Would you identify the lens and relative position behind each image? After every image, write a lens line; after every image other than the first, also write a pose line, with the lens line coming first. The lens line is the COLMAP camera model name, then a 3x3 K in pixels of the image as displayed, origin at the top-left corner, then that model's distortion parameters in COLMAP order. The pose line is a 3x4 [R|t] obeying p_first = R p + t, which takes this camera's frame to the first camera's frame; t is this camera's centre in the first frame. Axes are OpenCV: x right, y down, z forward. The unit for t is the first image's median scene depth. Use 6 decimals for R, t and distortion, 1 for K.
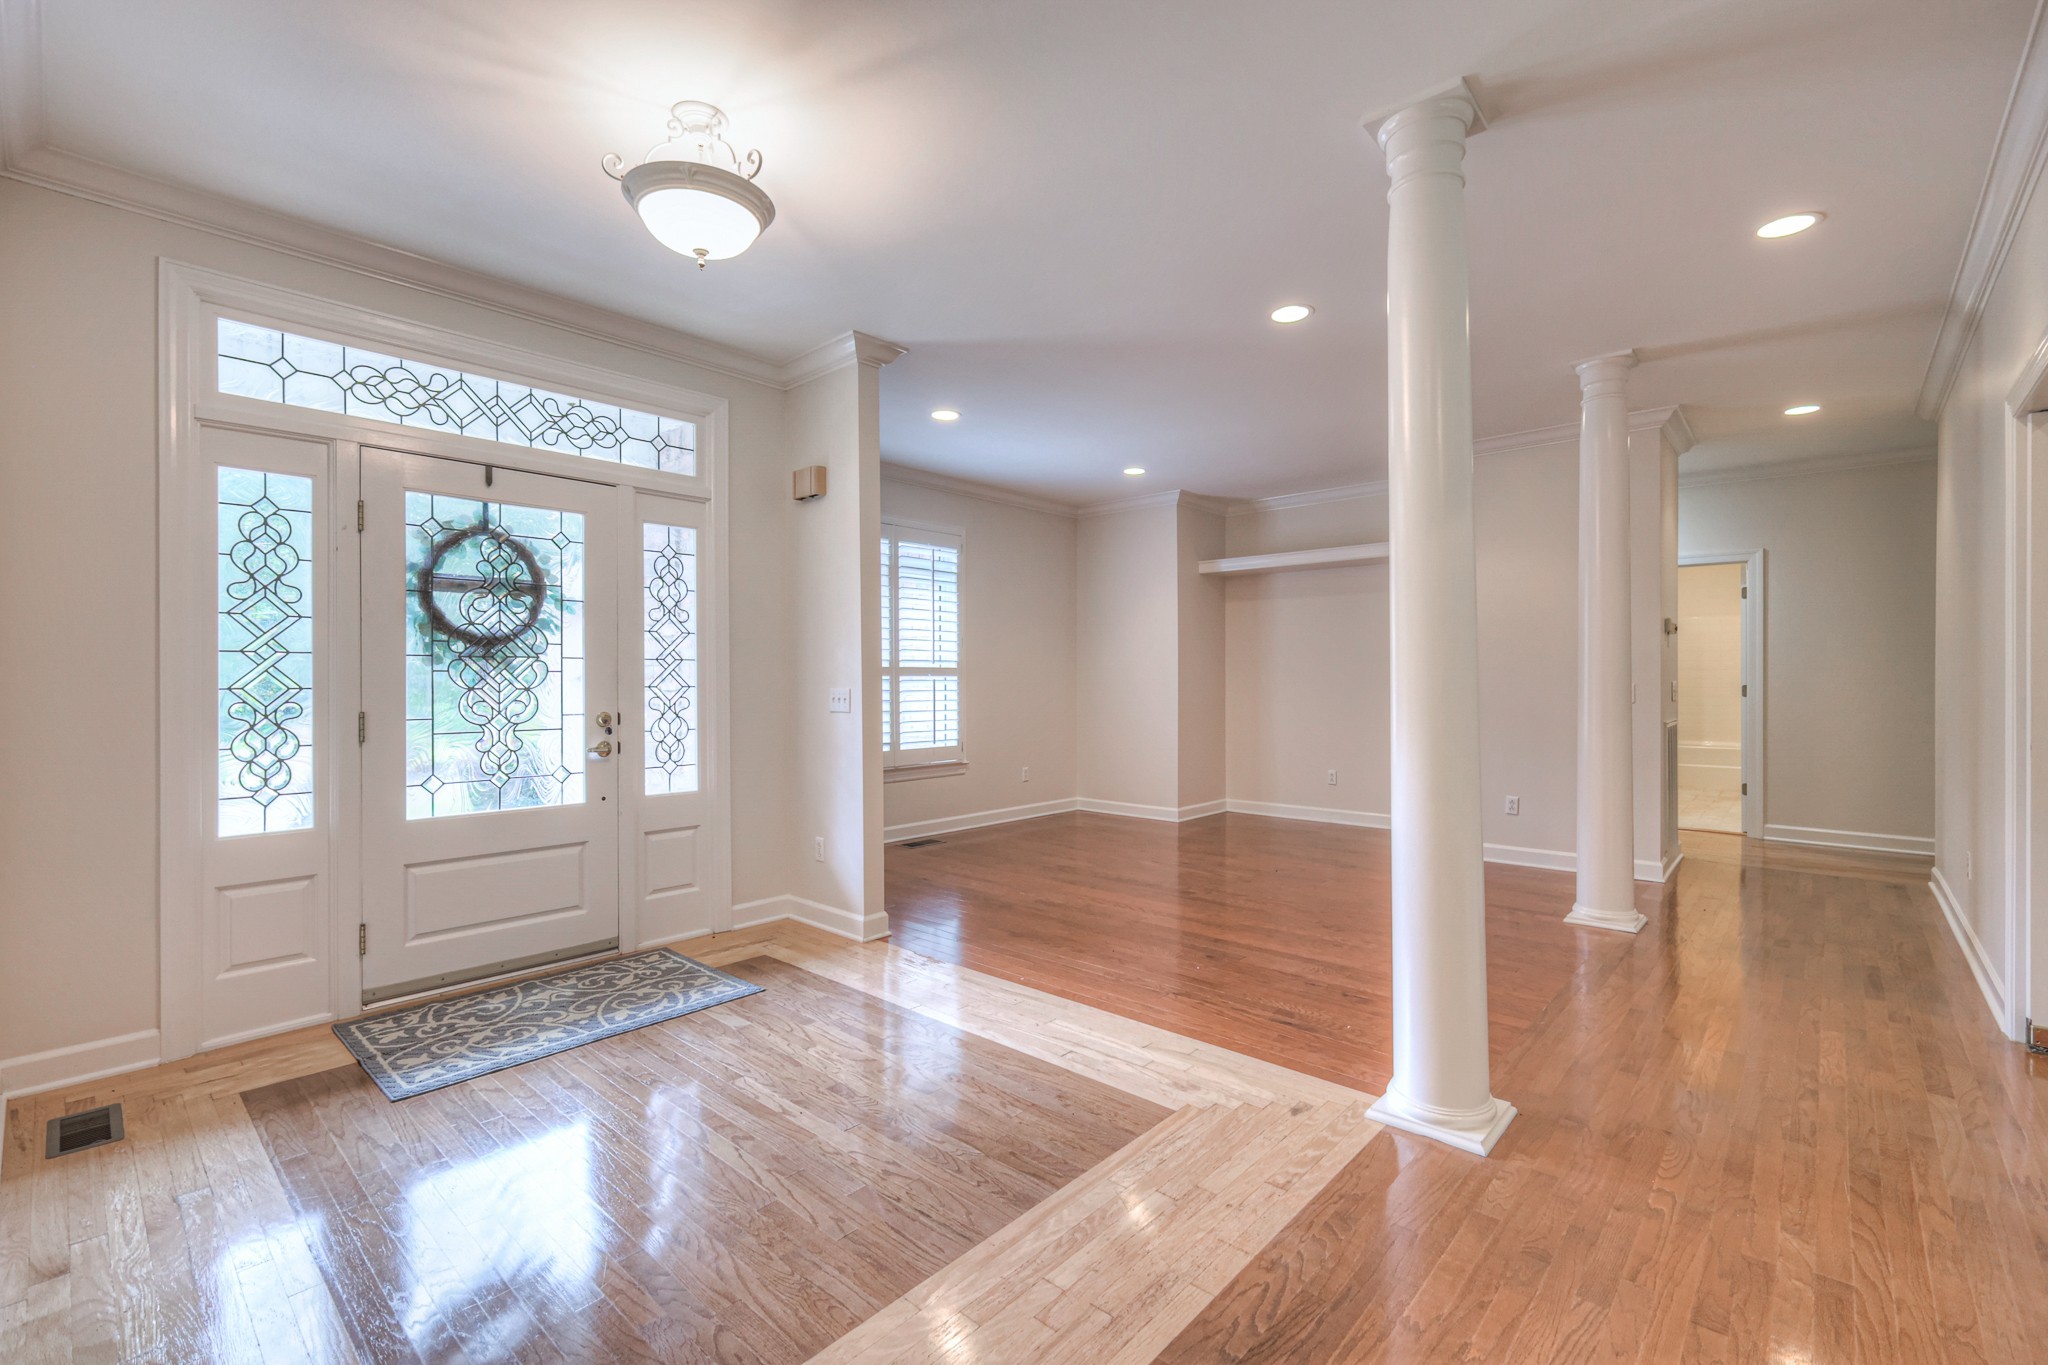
lens RADIAL K [[890.7, 0, 1024.8], [0, 890.7, 677.9], [0, 0, 1]] dist [0.003323, -0.000345]
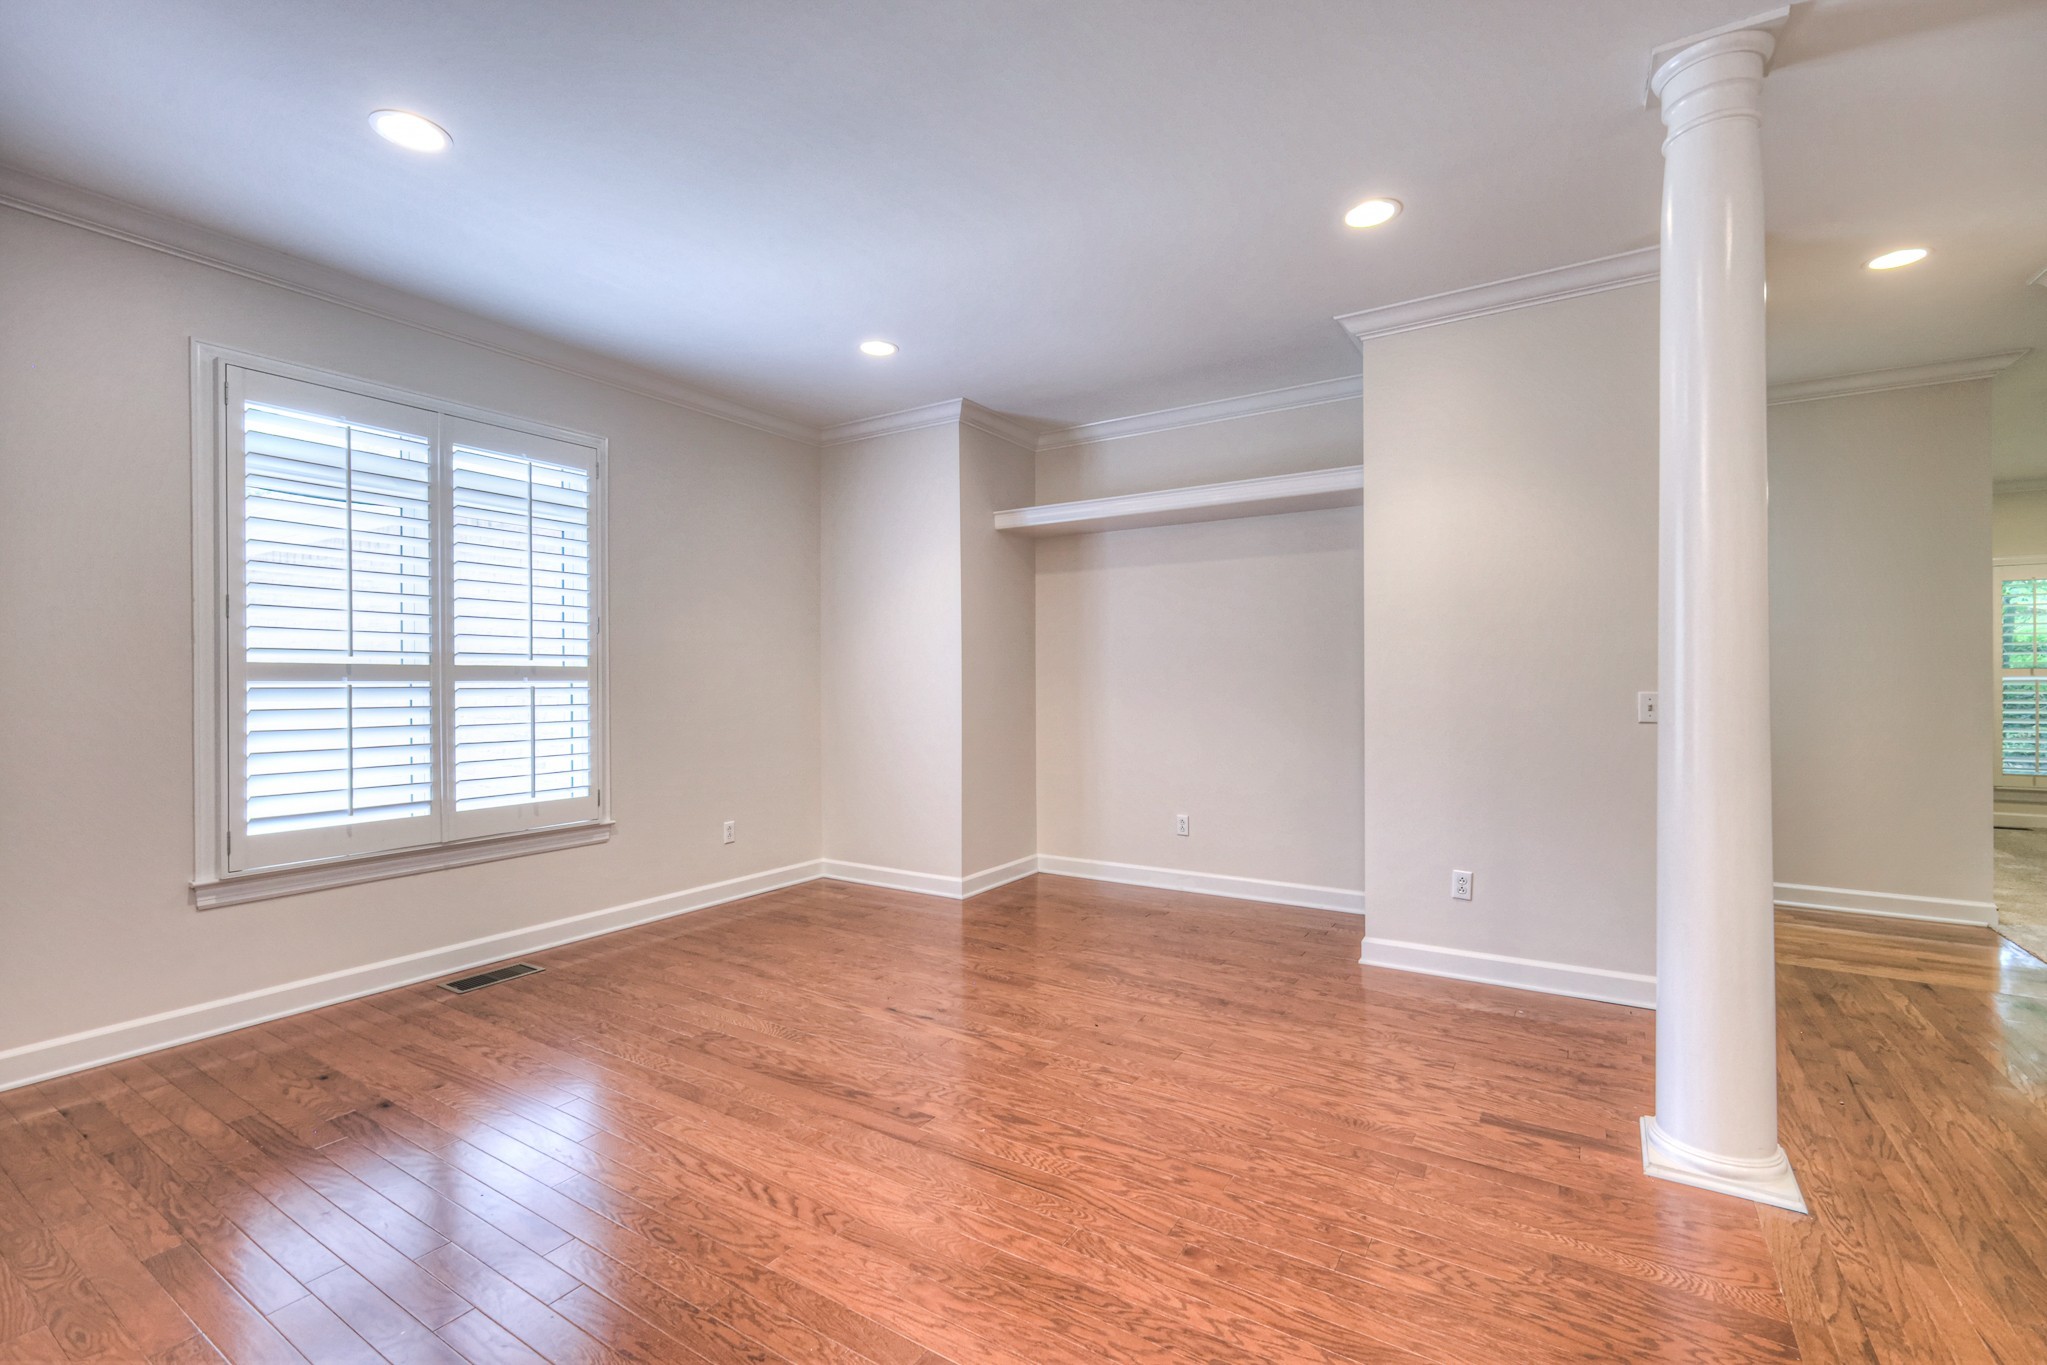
lens RADIAL K [[890.3, 0, 1024.3], [0, 890.3, 677.9], [0, 0, 1]] dist [0.003323, -0.000345]
pose [[0.985595, -0.002381, 0.169104, 0.113684], [0.002488, 0.999997, -0.000421, -0.002992], [-0.169103, 0.000836, 0.985598, 0.359894]]
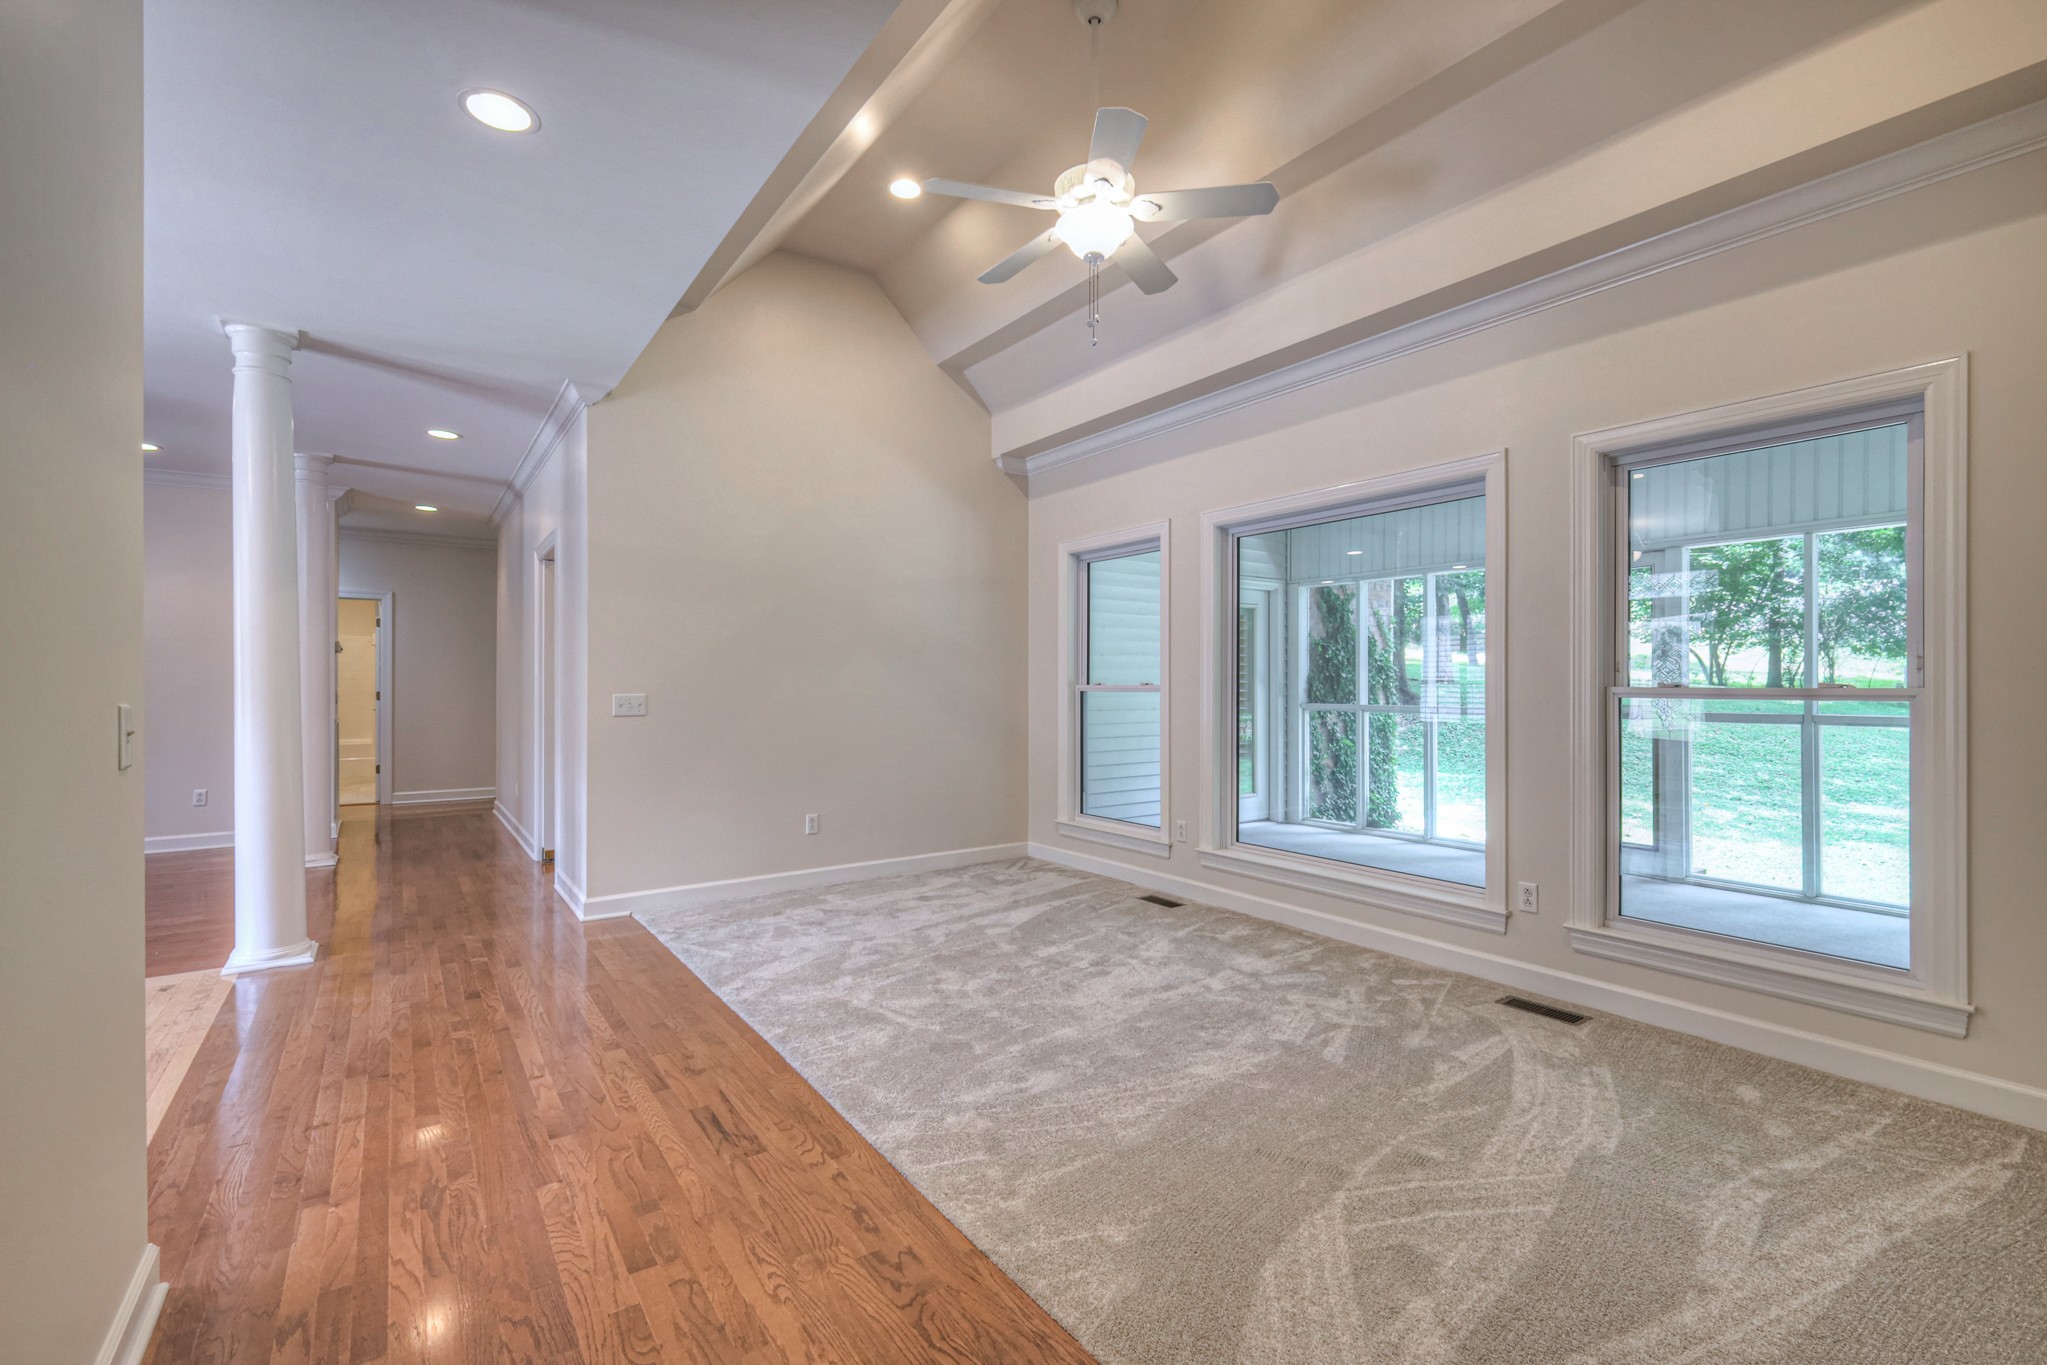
lens RADIAL K [[890.3, 0, 1024.3], [0, 890.3, 677.9], [0, 0, 1]] dist [0.003323, -0.000345]
pose [[0.217922, 0.007160, 0.975940, -0.283179], [0.002309, 0.999967, -0.007852, 0.000623], [-0.975963, 0.003965, 0.217898, -0.233408]]
